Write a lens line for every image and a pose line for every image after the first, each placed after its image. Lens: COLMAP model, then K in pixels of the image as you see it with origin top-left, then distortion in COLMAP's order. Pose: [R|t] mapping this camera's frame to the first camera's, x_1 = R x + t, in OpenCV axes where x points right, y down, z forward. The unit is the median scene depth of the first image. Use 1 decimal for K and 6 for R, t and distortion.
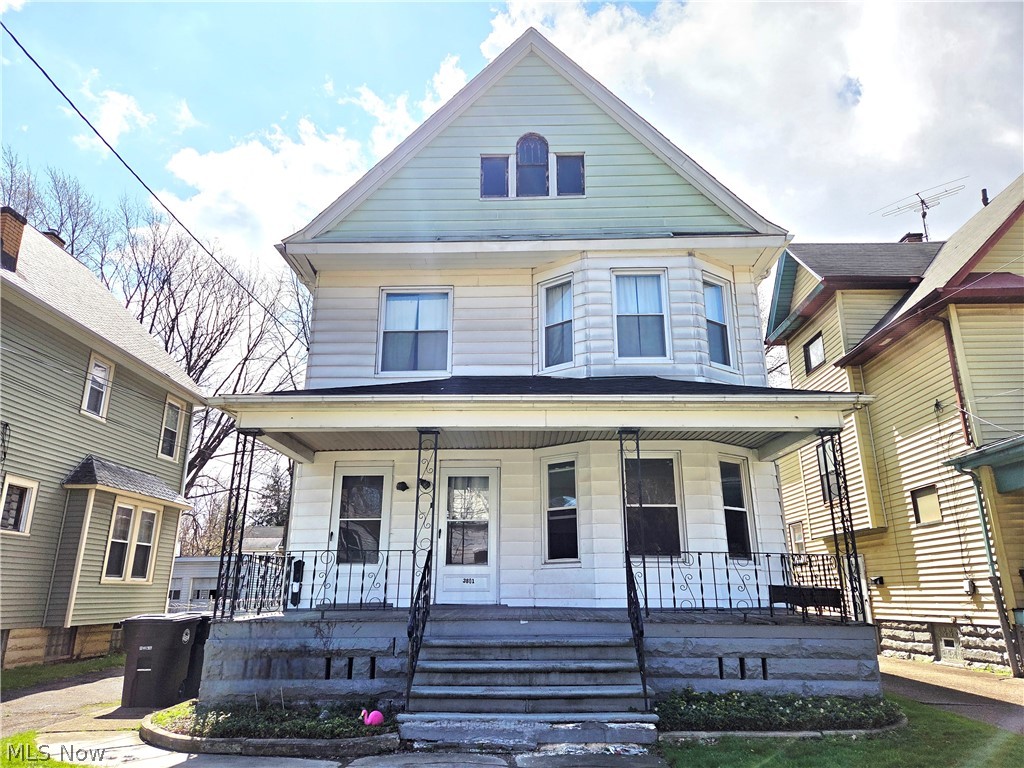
lens RADIAL K [[698.3, 0, 517.4], [0, 698.3, 386.3], [0, 0, 1]] dist [0.078263, 0.000417]
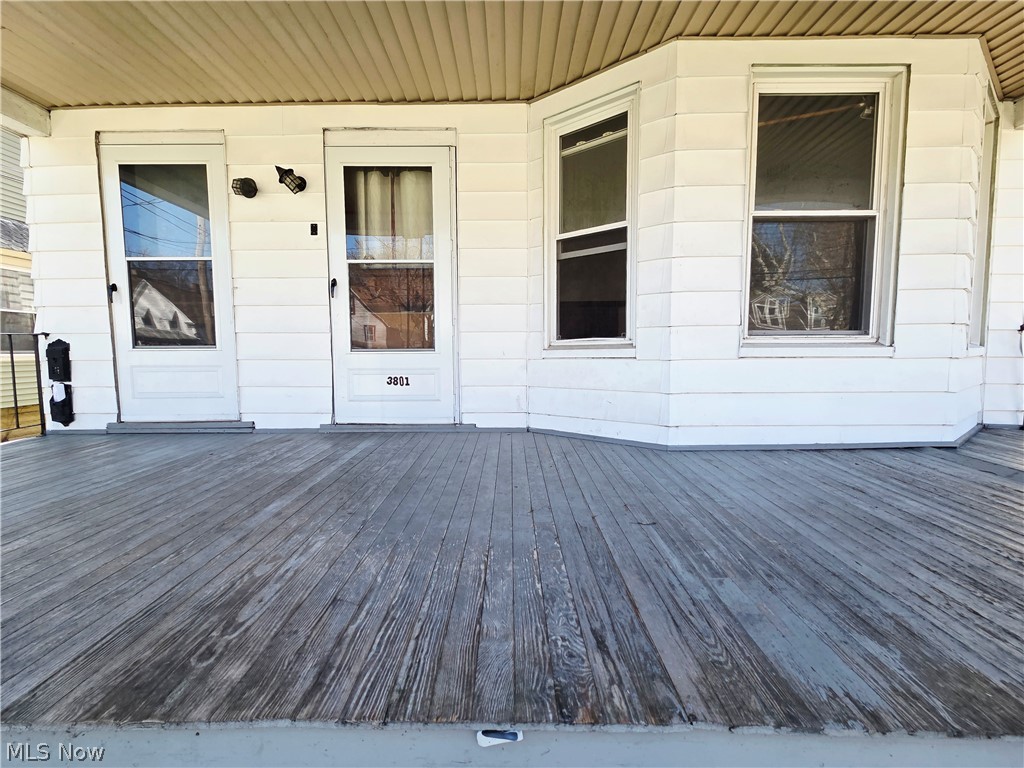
lens RADIAL K [[419.3, 0, 514.1], [0, 419.3, 383.6], [0, 0, 1]] dist [0.002355, -0.000145]
pose [[0.999667, -0.004935, 0.025347, 0.006416], [-0.004396, 0.934714, 0.355375, 0.169857], [-0.025446, -0.355368, 0.934380, 0.710261]]
